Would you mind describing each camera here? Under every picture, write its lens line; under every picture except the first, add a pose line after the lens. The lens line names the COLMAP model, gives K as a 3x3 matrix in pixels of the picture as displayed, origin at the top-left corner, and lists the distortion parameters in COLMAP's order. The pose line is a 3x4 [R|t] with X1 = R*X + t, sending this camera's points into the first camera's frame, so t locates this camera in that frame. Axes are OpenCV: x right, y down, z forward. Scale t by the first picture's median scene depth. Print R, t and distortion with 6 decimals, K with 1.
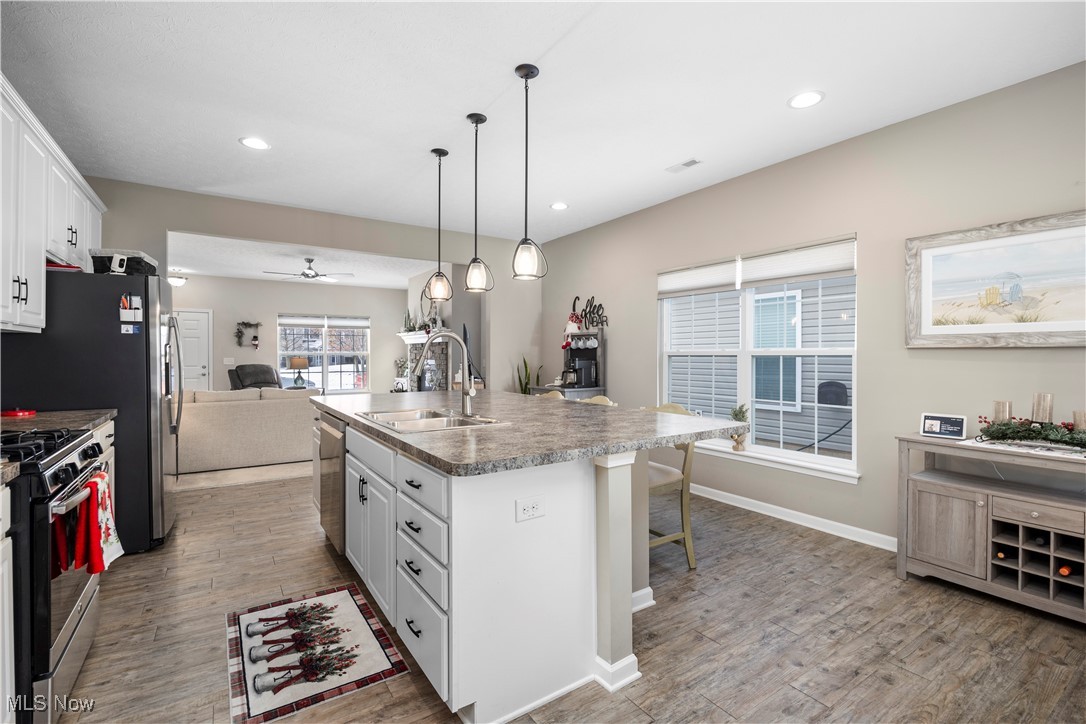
lens RADIAL K [[485.7, 0, 539.9], [0, 485.7, 357.2], [0, 0, 1]] dist [-0.015656, 0.000456]
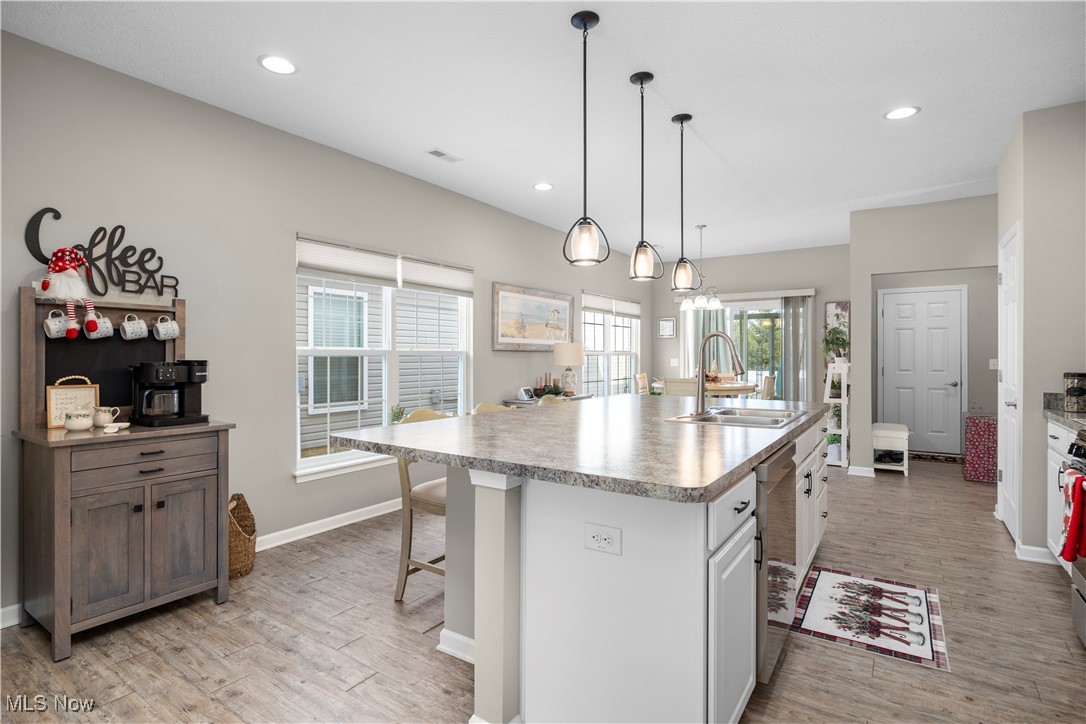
lens RADIAL K [[545.6, 0, 539.0], [0, 545.6, 351.5], [0, 0, 1]] dist [-0.015119, 0.001490]
pose [[-0.379989, 0.004986, 0.924978, -0.889991], [0.001426, 0.999987, -0.004804, -0.005284], [-0.924990, -0.000506, -0.379991, 1.433023]]
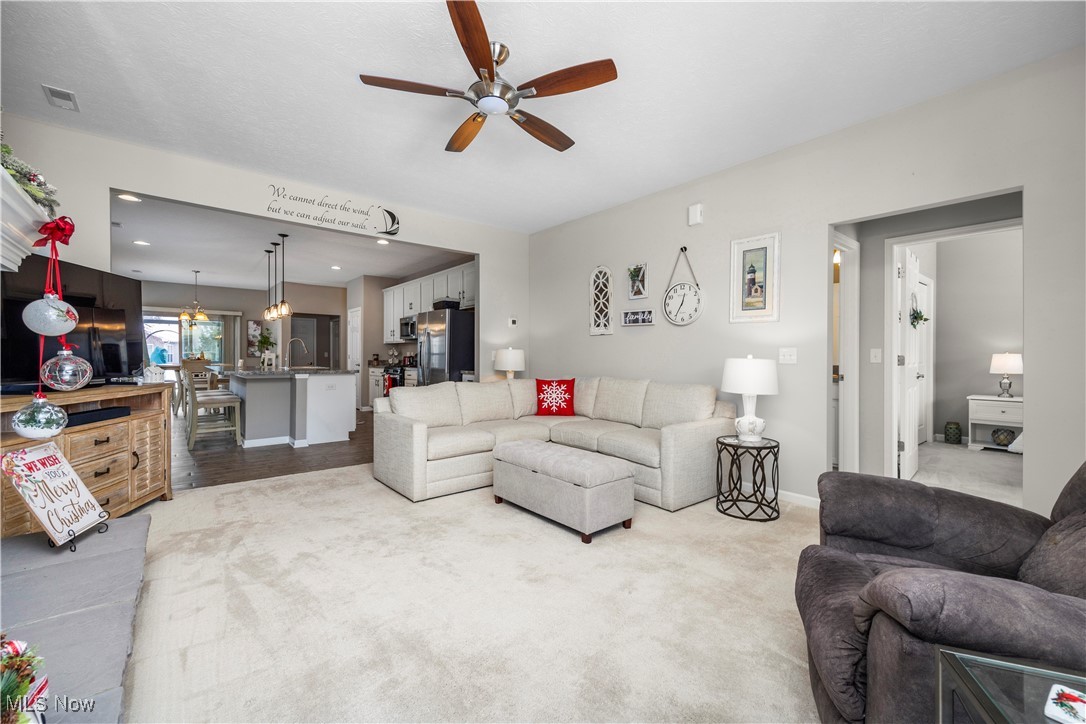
lens RADIAL K [[446.7, 0, 547.6], [0, 446.7, 361.4], [0, 0, 1]] dist [0.014506, -0.000821]
pose [[-0.993821, -0.003640, -0.110935, -1.124640], [-0.005282, 0.999881, 0.014512, 0.028167], [0.110869, 0.015008, -0.993722, 3.096688]]
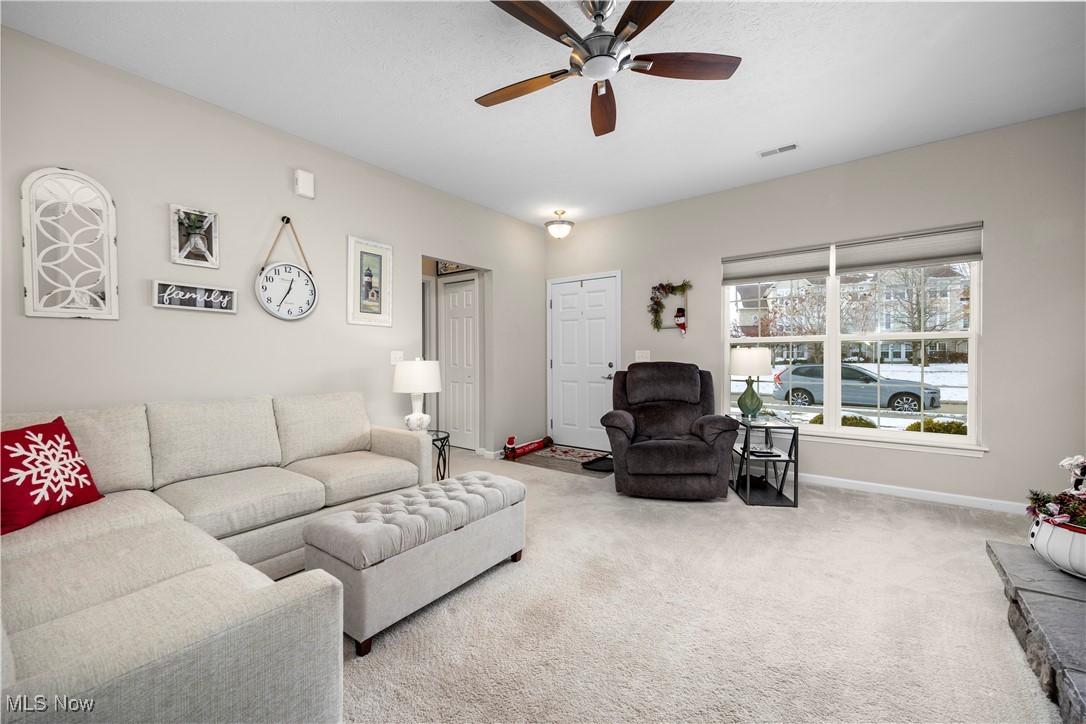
lens RADIAL K [[446.7, 0, 534.9], [0, 446.7, 362.4], [0, 0, 1]] dist [0.014506, -0.000821]
pose [[0.332664, 0.018207, -0.942870, -0.539095], [0.001735, 0.999800, 0.019918, 0.015886], [0.943044, -0.008262, 0.332566, 2.038652]]
